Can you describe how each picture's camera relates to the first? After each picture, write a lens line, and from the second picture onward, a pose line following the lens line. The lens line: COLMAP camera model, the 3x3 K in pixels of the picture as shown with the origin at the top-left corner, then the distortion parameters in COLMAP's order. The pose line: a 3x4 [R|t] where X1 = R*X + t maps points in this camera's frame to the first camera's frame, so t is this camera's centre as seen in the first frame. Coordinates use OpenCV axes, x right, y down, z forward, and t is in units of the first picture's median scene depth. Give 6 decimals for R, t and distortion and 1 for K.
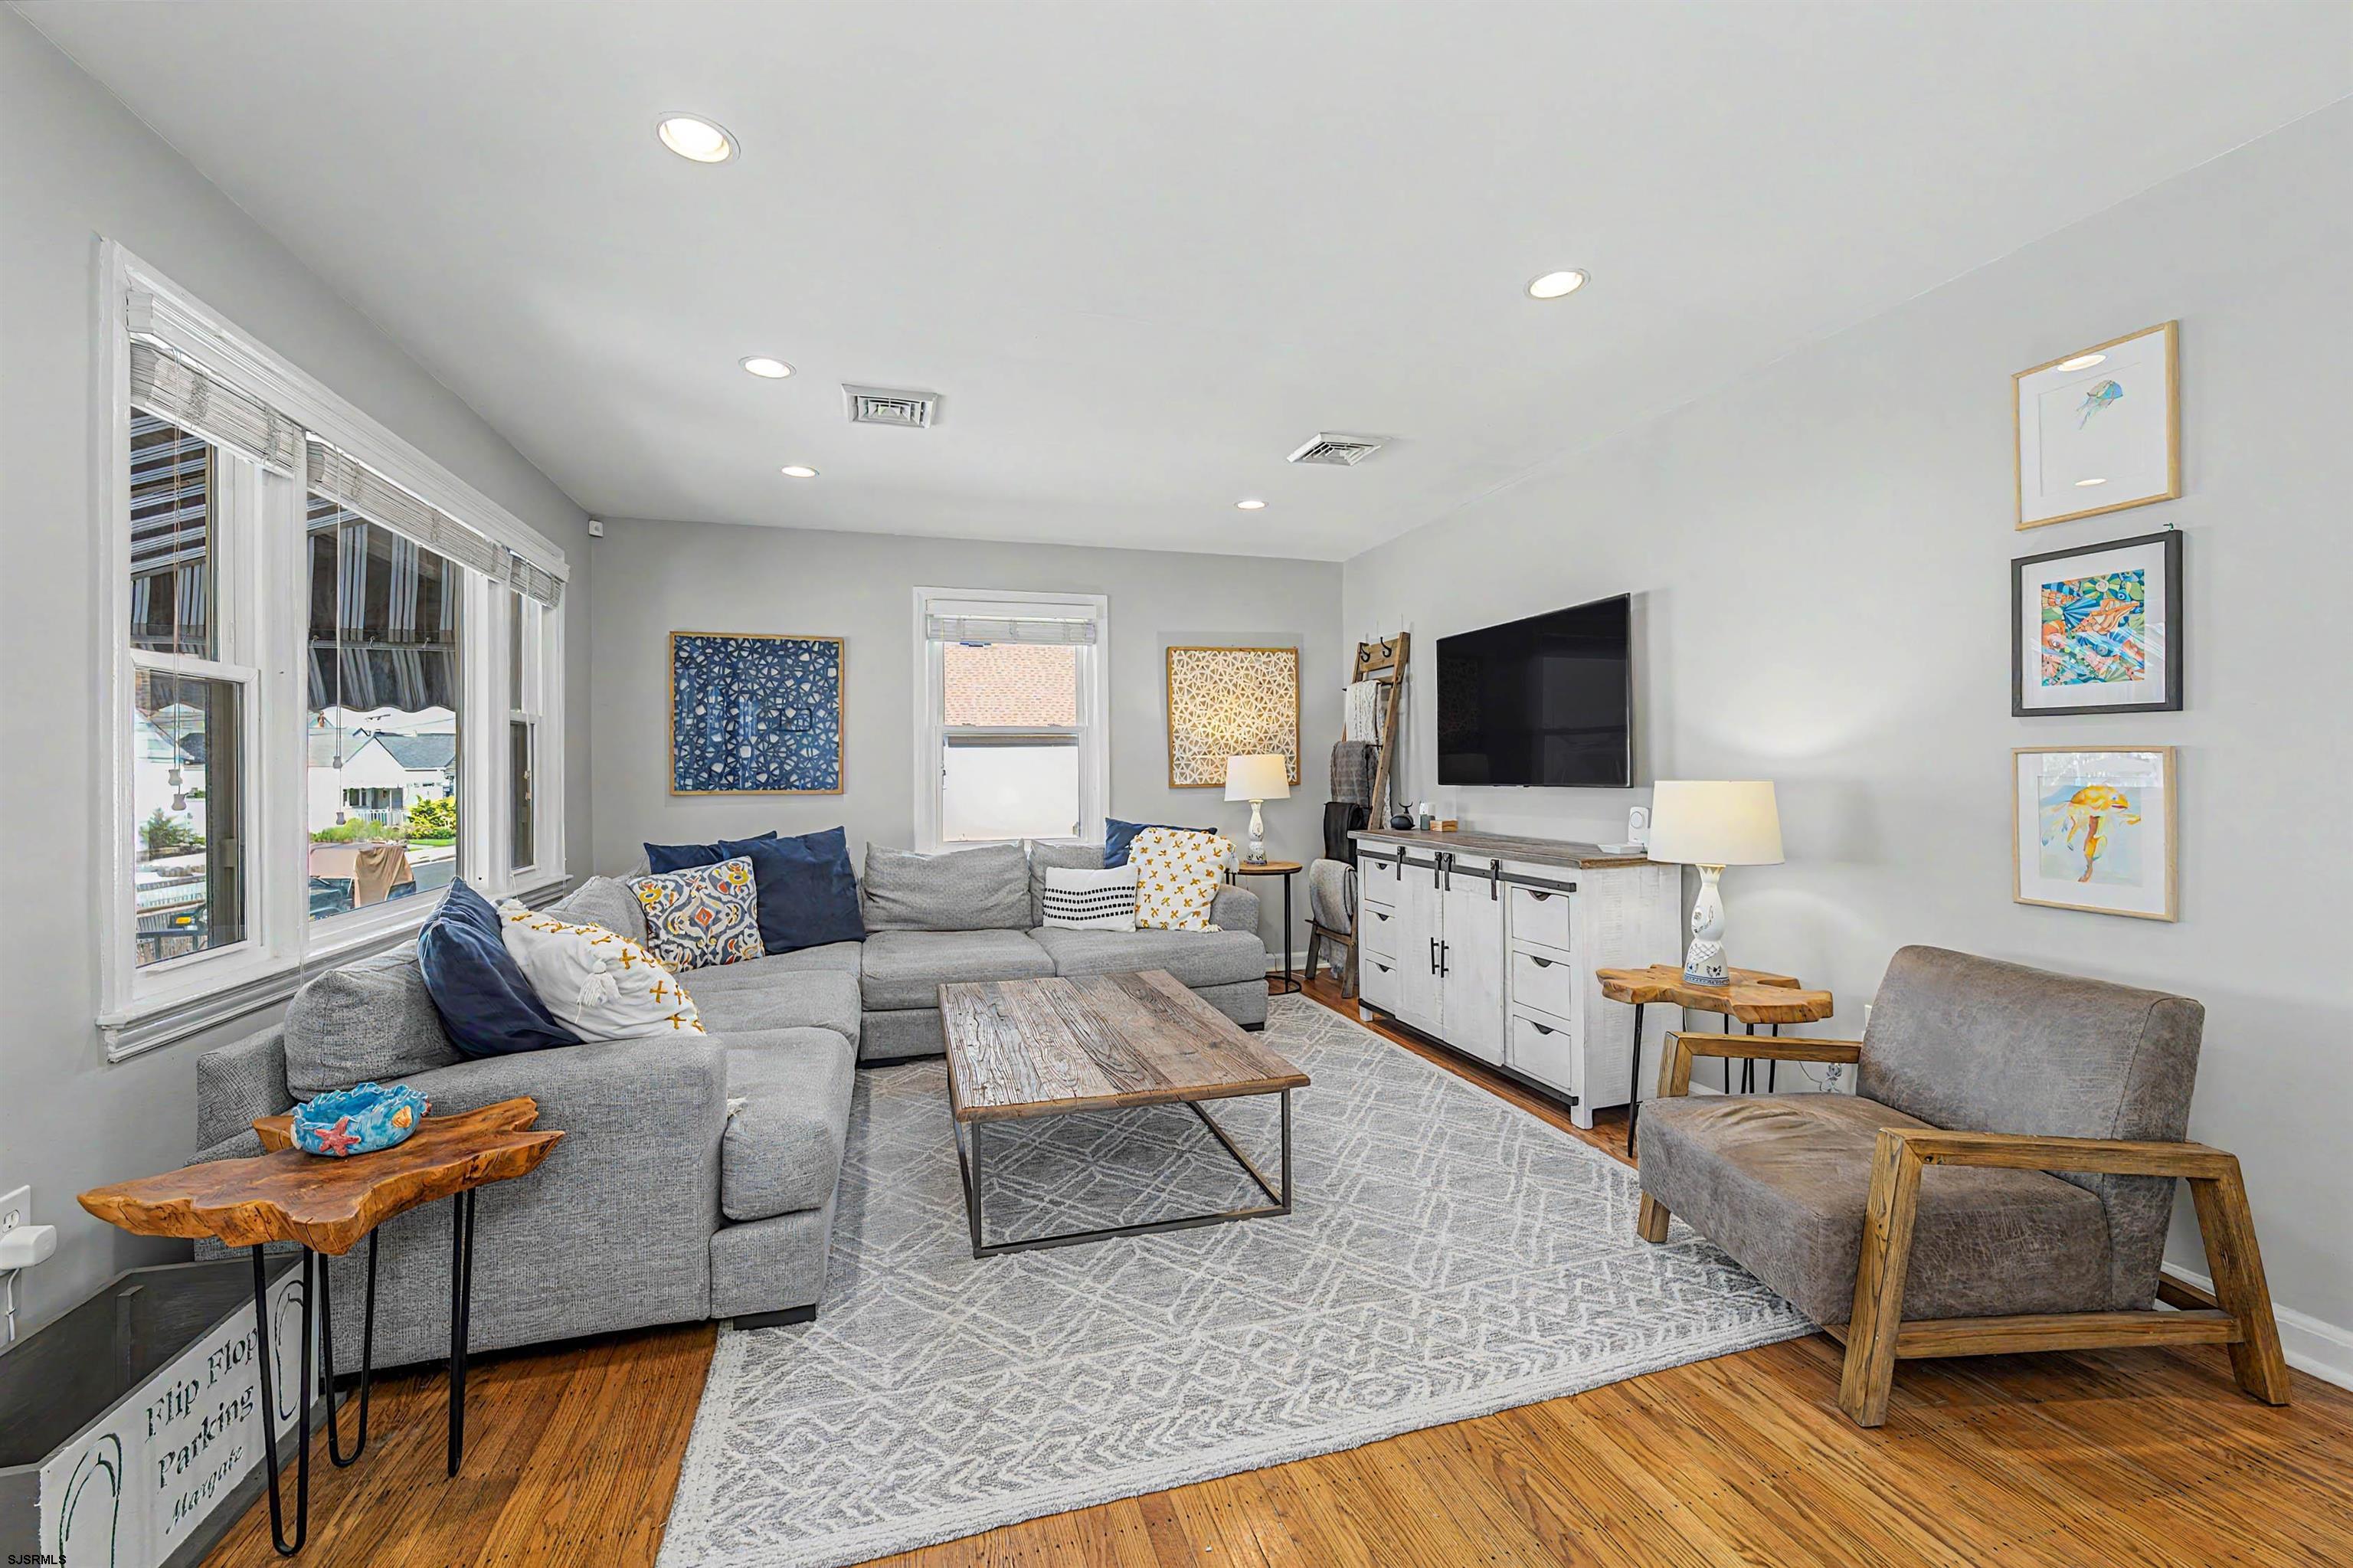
lens RADIAL K [[919.4, 0, 1161.1], [0, 919.4, 774.3], [0, 0, 1]] dist [-0.001270, -0.001215]
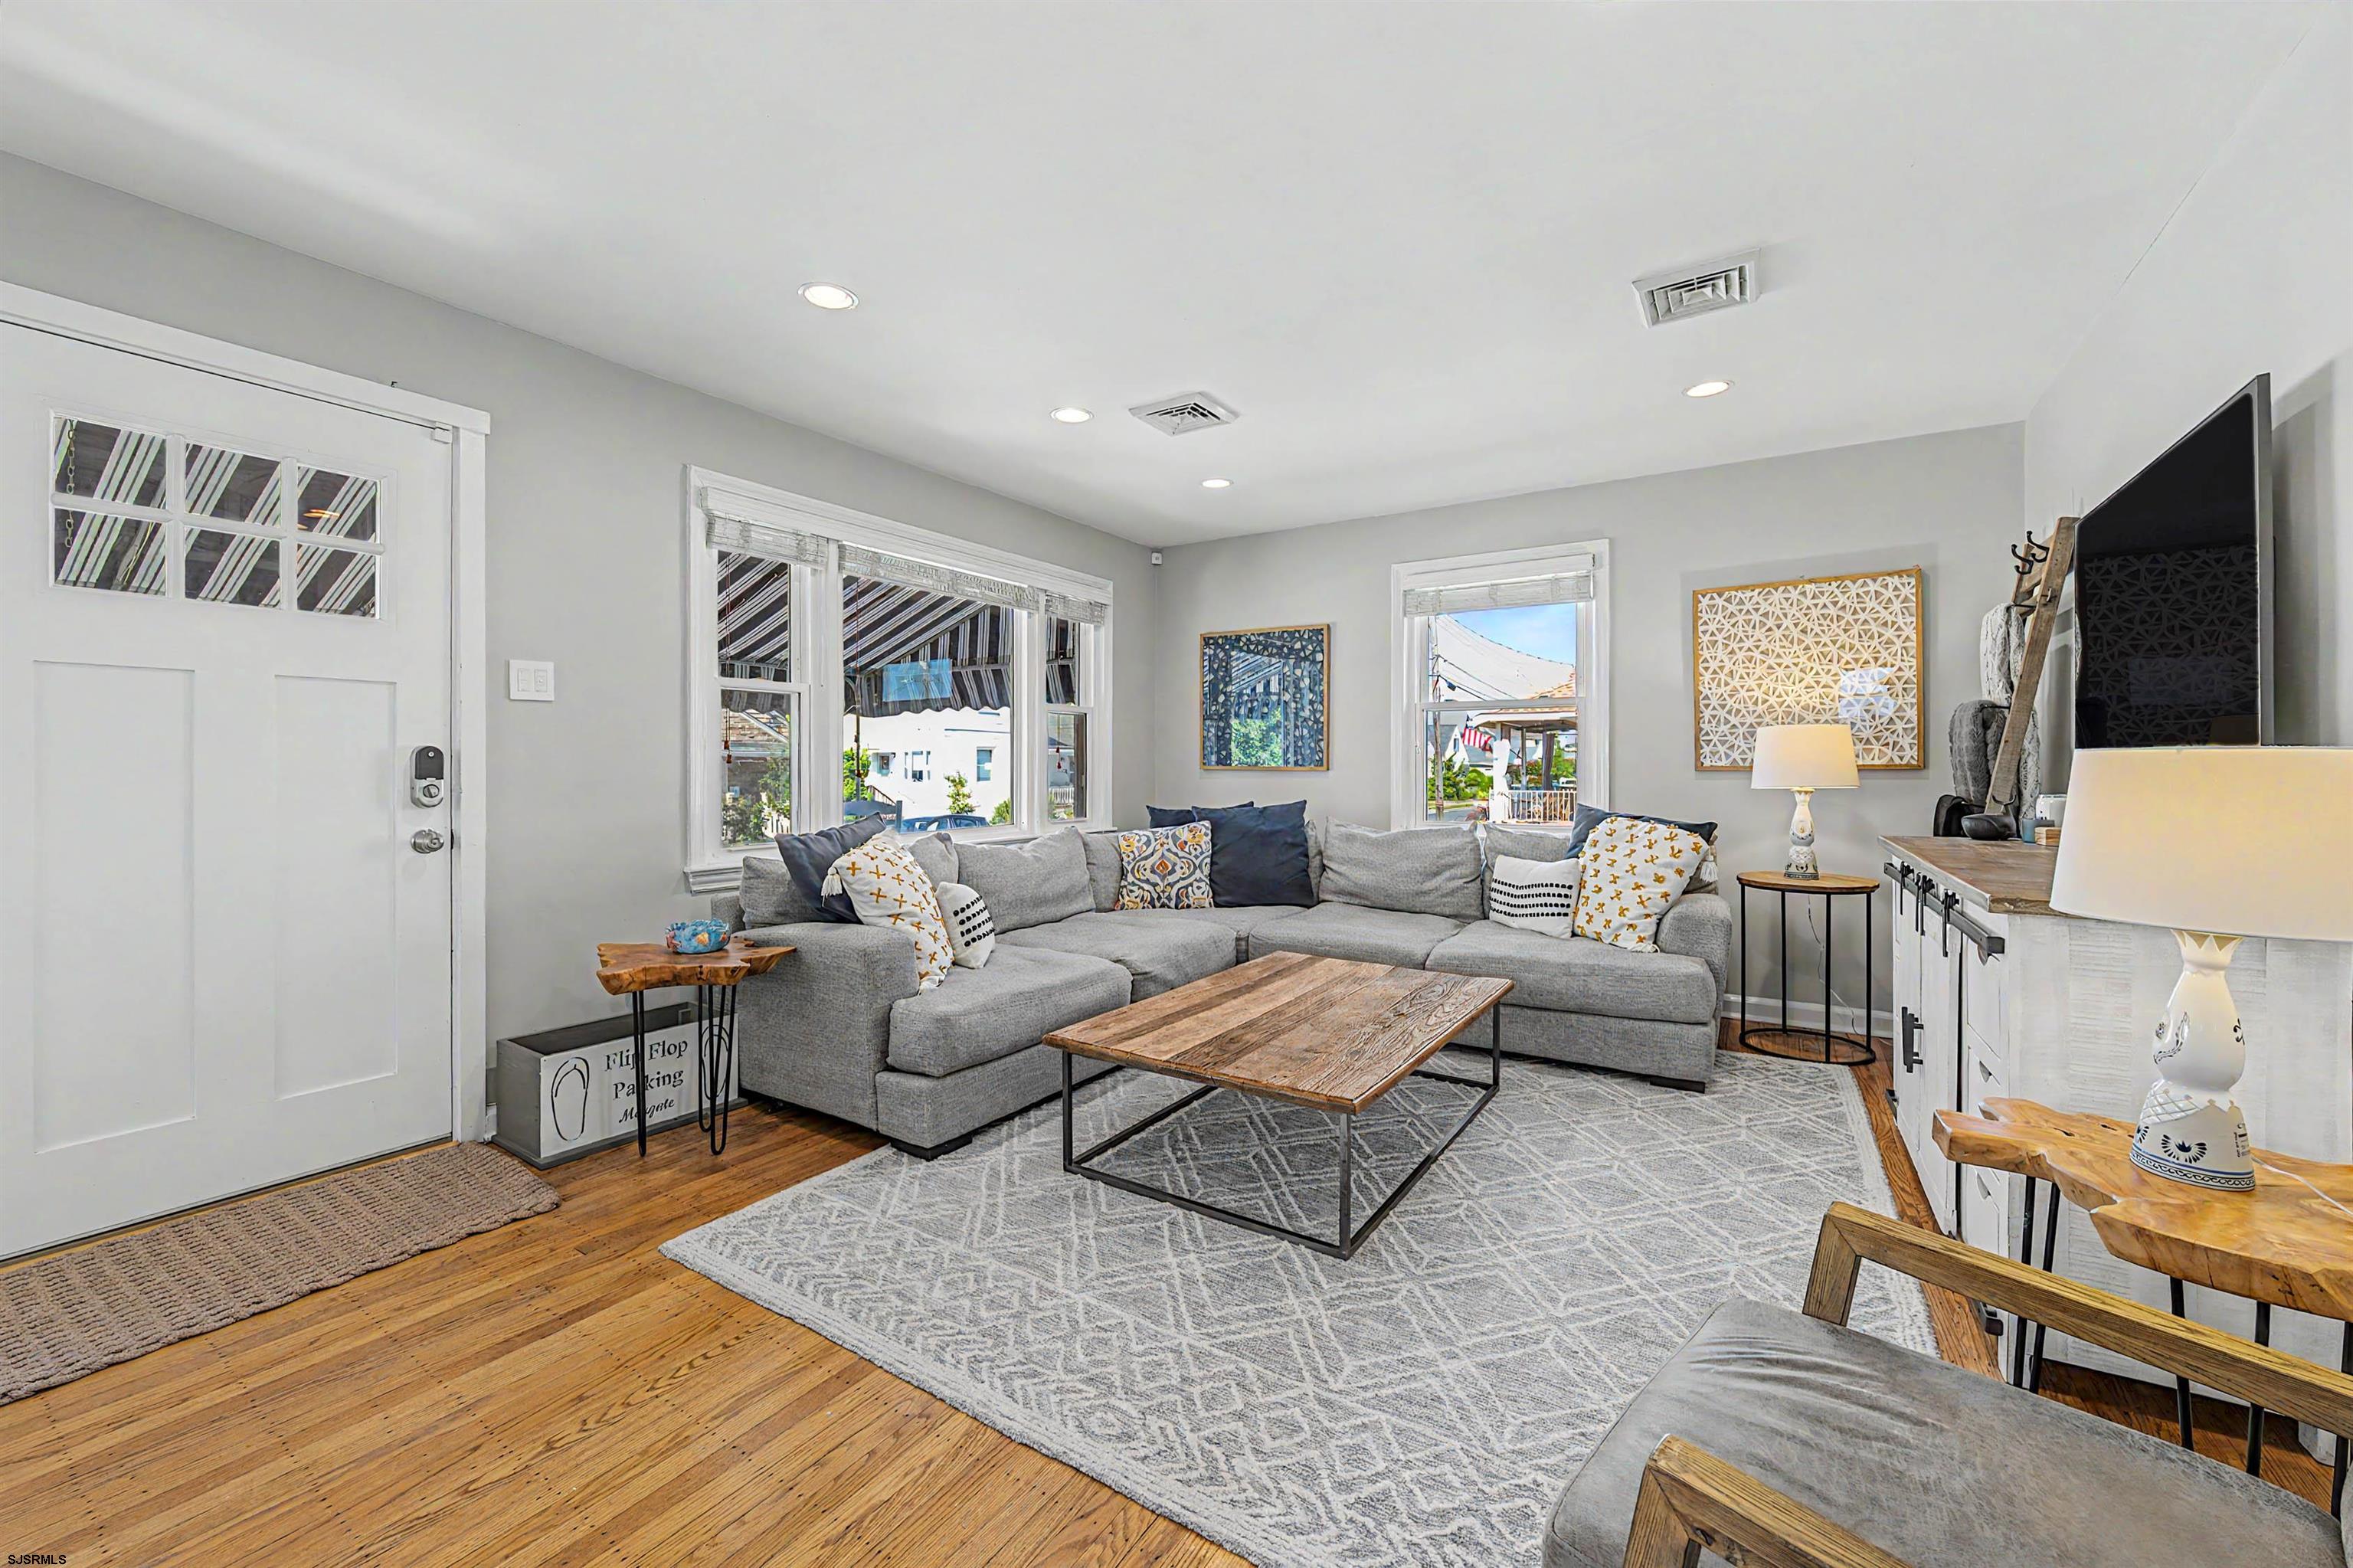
lens RADIAL K [[919.4, 0, 1172.9], [0, 919.4, 771.4], [0, 0, 1]] dist [-0.001270, -0.001215]
pose [[0.663341, 0.015747, -0.748151, 0.359175], [-0.007263, 0.999867, 0.014606, 0.008650], [0.748282, -0.004255, 0.663367, 0.173807]]
